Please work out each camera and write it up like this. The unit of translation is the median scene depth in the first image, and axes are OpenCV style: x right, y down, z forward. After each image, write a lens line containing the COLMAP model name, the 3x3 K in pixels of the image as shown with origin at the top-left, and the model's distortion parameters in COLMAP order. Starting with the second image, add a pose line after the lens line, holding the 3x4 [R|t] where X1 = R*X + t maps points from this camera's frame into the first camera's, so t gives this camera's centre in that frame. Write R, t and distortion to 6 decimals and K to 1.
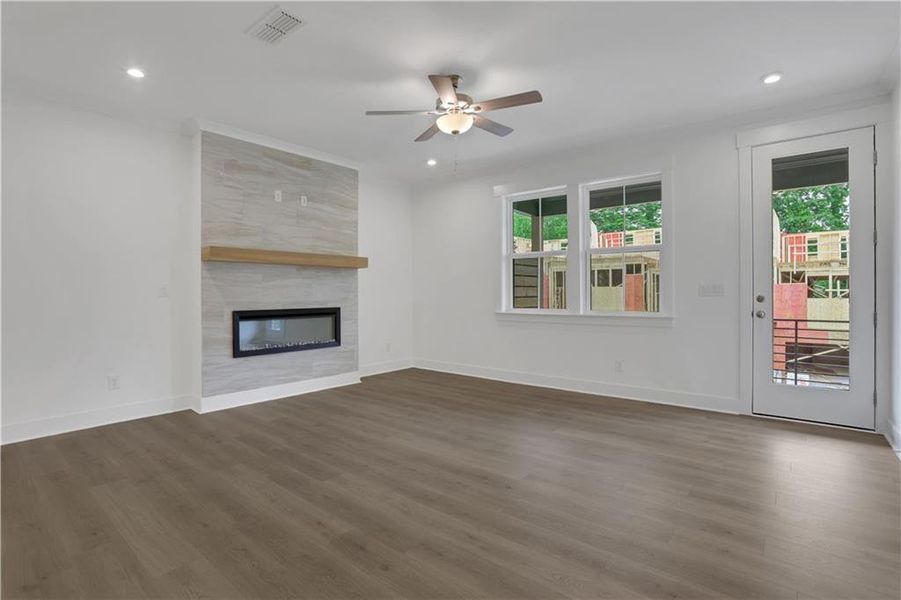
lens RADIAL K [[445.8, 0, 453.4], [0, 445.8, 293.7], [0, 0, 1]] dist [-0.085141, 0.047942]
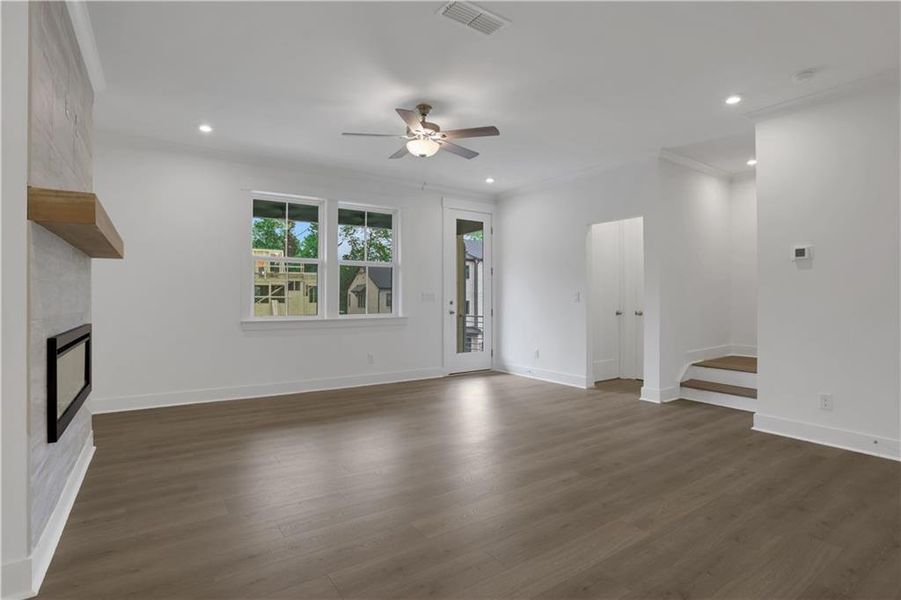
lens RADIAL K [[445.8, 0, 453.4], [0, 445.8, 293.7], [0, 0, 1]] dist [-0.085141, 0.047942]
pose [[0.275021, 0.013060, 0.961350, -1.048712], [0.004075, 0.999883, -0.014749, 0.003548], [-0.961430, 0.007974, 0.274935, 0.619581]]
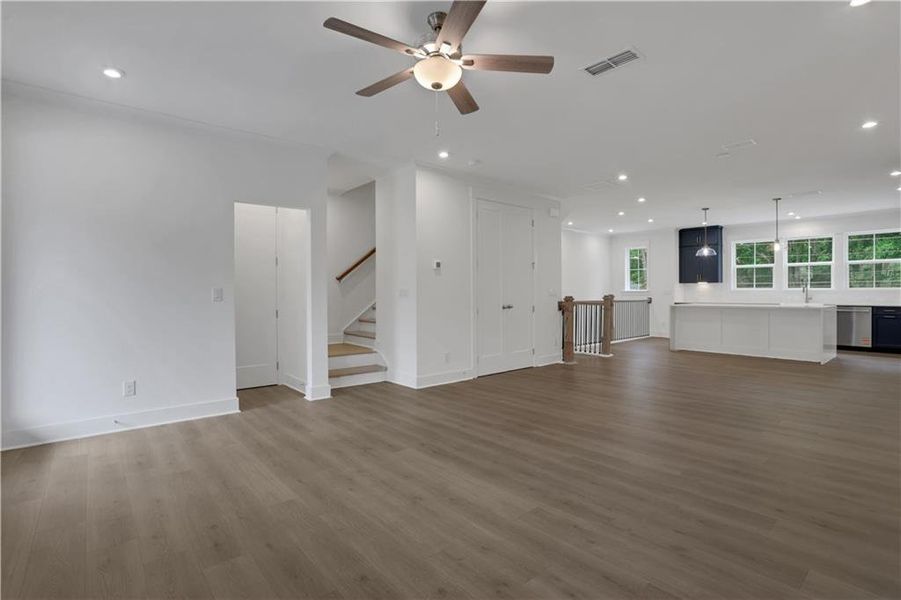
lens RADIAL K [[445.8, 0, 453.4], [0, 445.8, 293.7], [0, 0, 1]] dist [-0.085141, 0.047942]
pose [[-0.984532, 0.009227, 0.174963, -0.153406], [0.010907, 0.999903, 0.008639, -0.013660], [-0.174866, 0.010413, -0.984537, 1.748856]]
